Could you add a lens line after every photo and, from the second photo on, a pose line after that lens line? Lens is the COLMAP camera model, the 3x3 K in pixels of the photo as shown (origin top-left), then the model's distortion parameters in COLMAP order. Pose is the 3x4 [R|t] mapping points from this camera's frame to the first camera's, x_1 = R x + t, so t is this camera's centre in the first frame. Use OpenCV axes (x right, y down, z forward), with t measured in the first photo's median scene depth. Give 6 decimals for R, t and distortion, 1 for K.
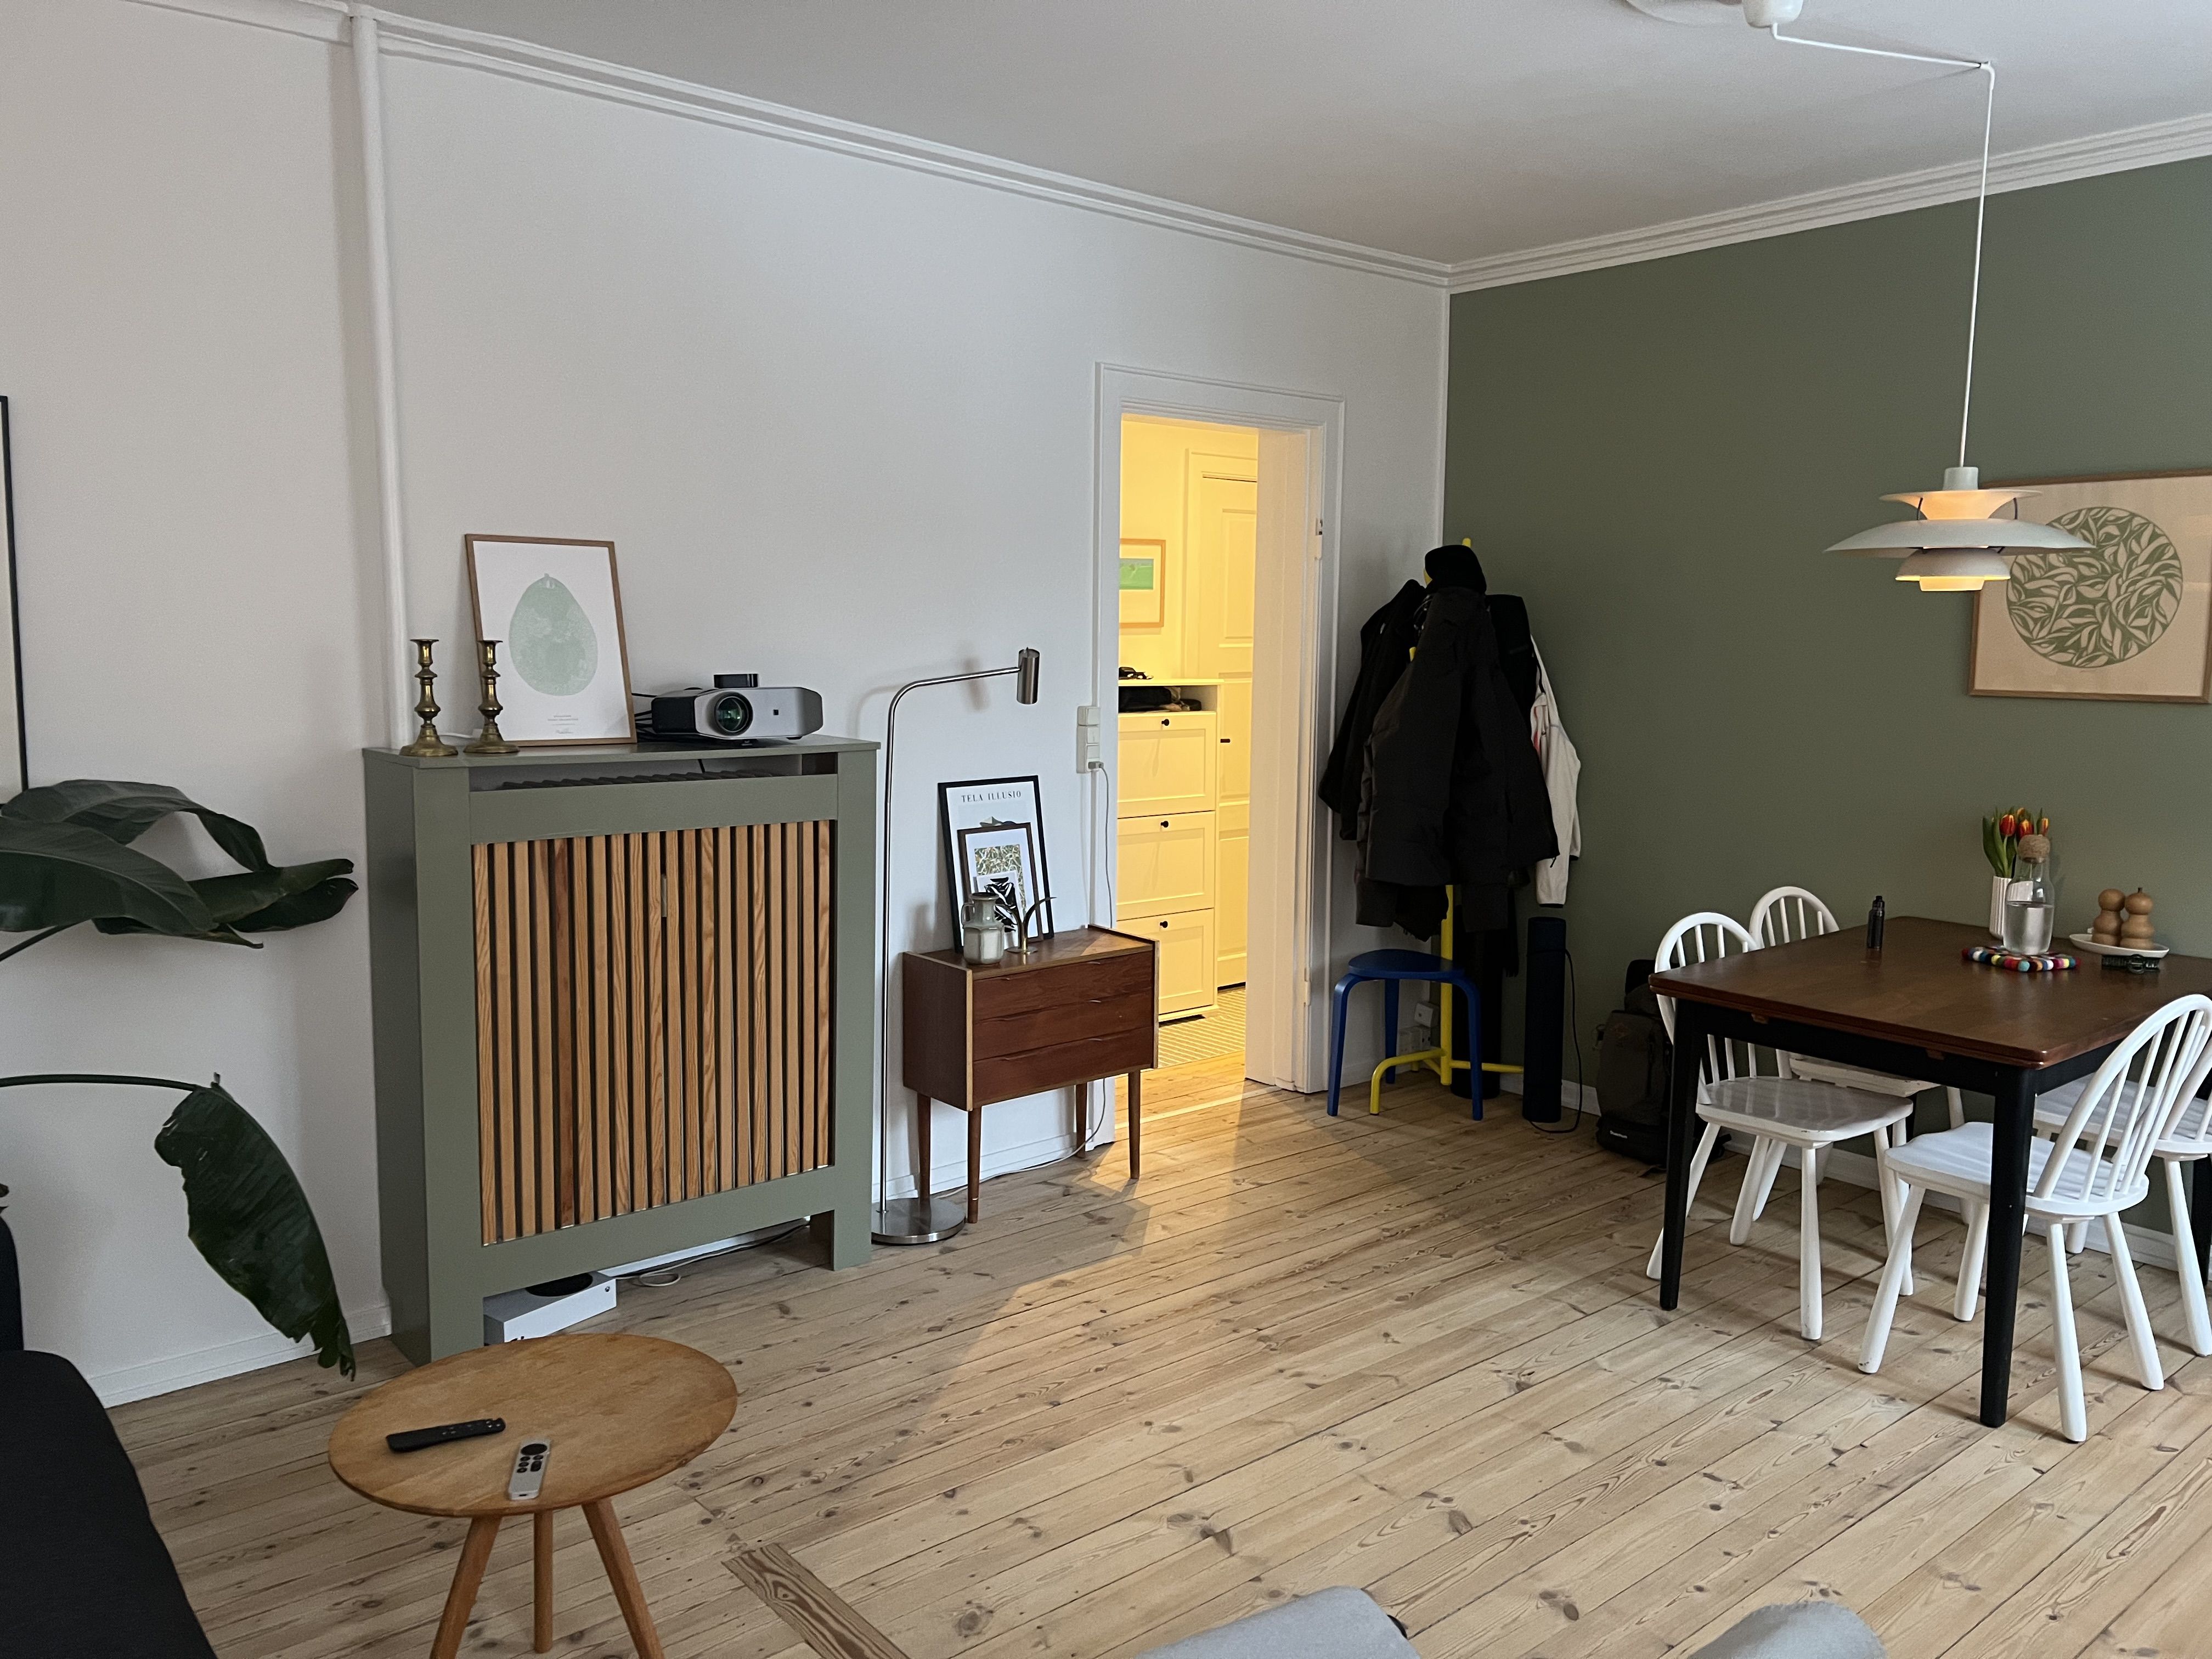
lens RADIAL K [[1674.1, 0, 1106.0], [0, 1674.1, 829.5], [0, 0, 1]] dist [0.109095, -0.124182]
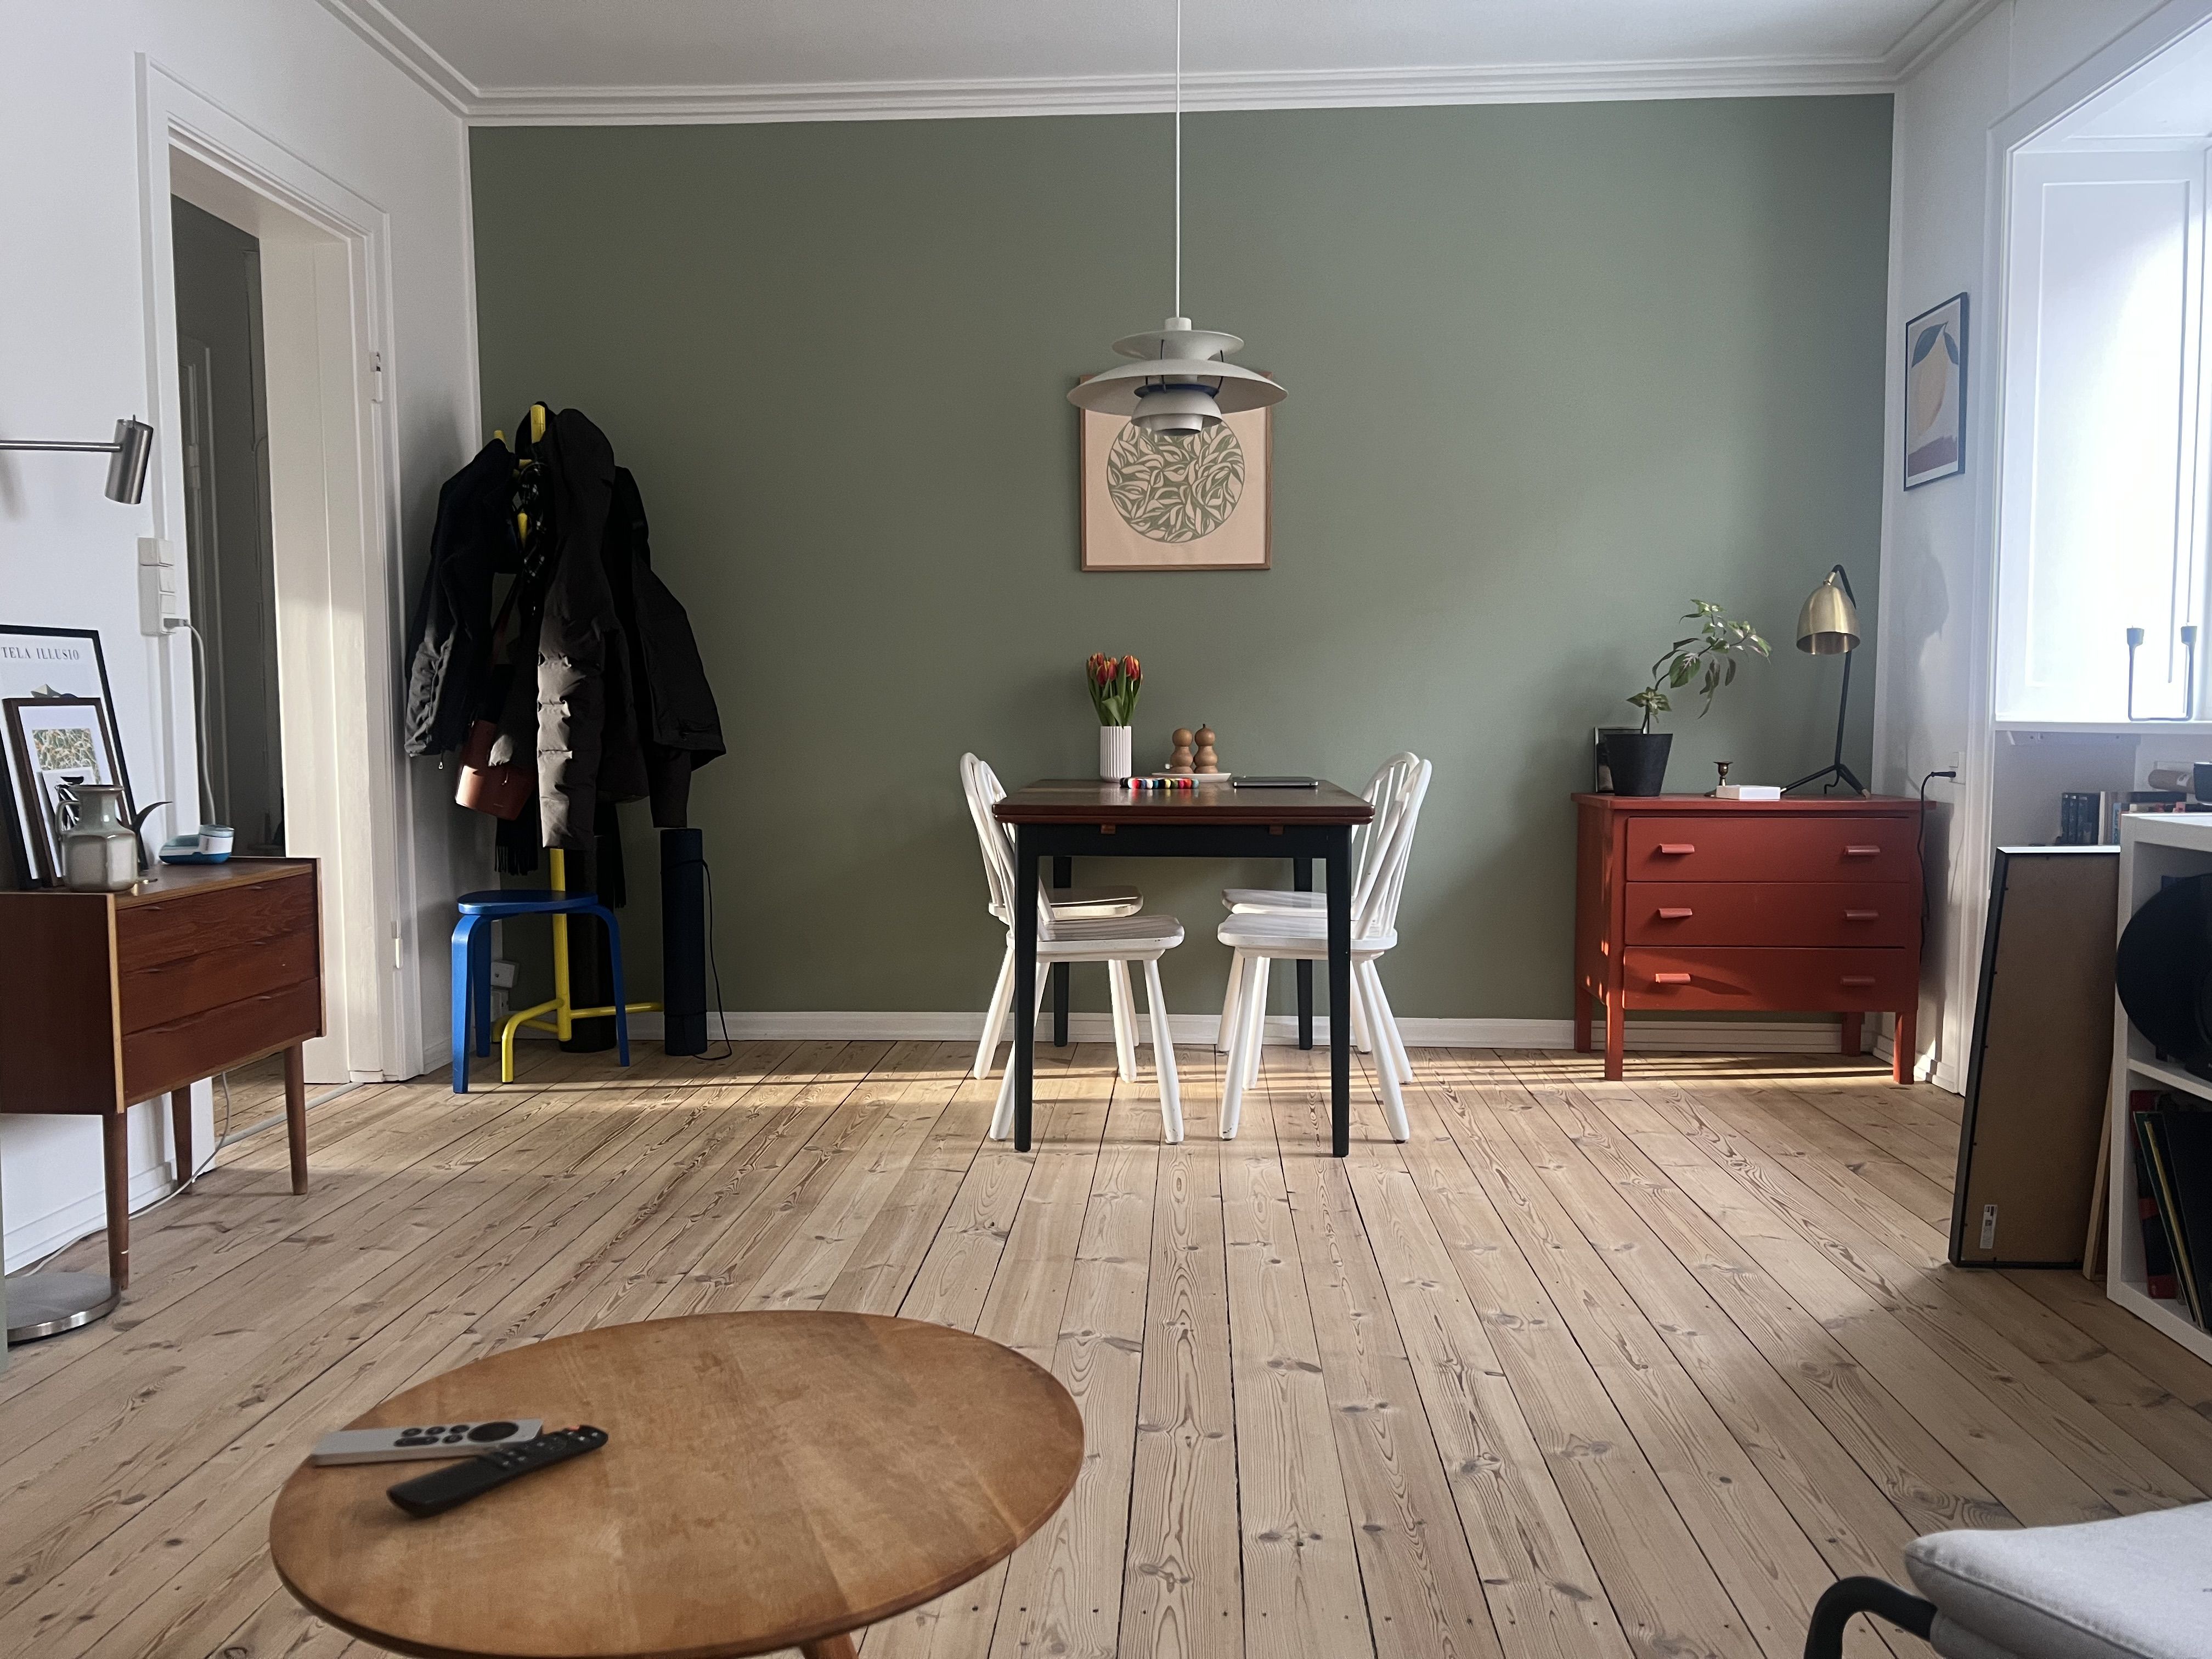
lens RADIAL K [[1639.4, 0, 1099.4], [0, 1639.4, 857.1], [0, 0, 1]] dist [0.044338, -0.002376]
pose [[0.691037, -0.075384, 0.718878, -0.278480], [0.099628, 0.994988, 0.008568, 0.102749], [-0.715920, 0.065700, 0.695084, 0.279570]]
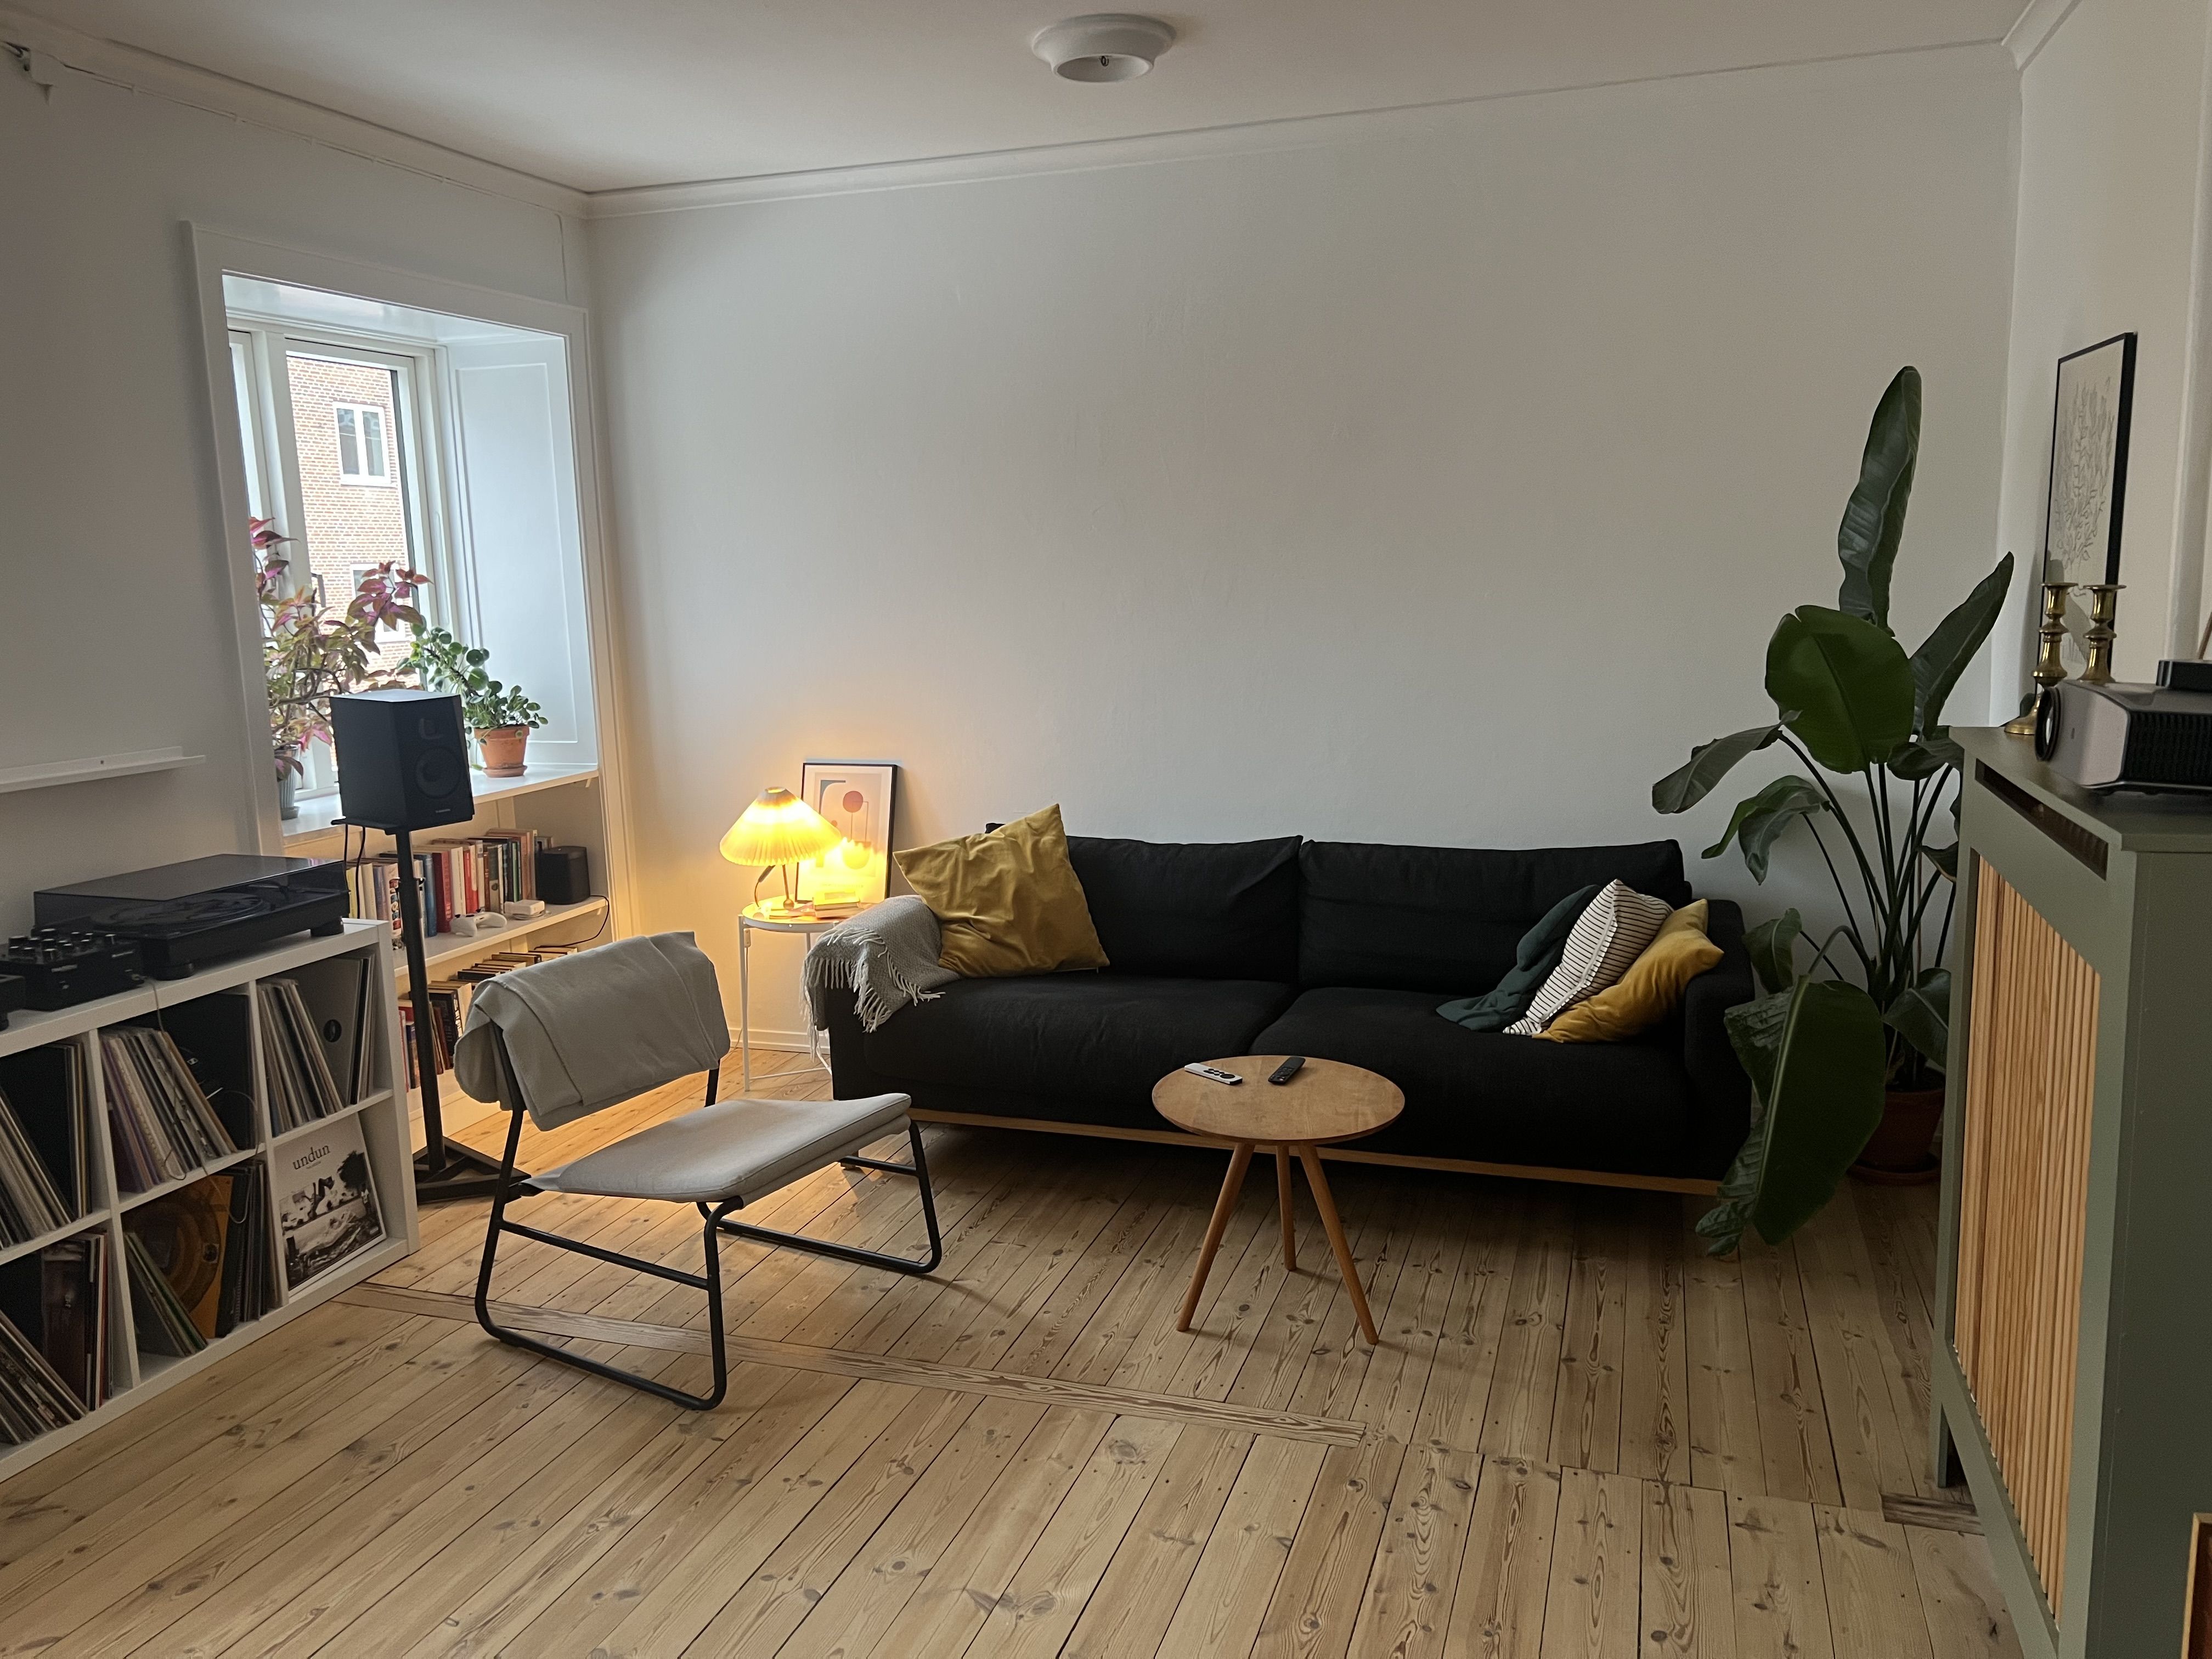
lens RADIAL K [[1674.1, 0, 1106.0], [0, 1674.1, 829.5], [0, 0, 1]] dist [0.109095, -0.124182]
pose [[-0.856694, 0.089468, -0.508006, 0.299429], [-0.045858, 0.967734, 0.247767, -0.140928], [0.513782, 0.235557, -0.824949, 1.153701]]
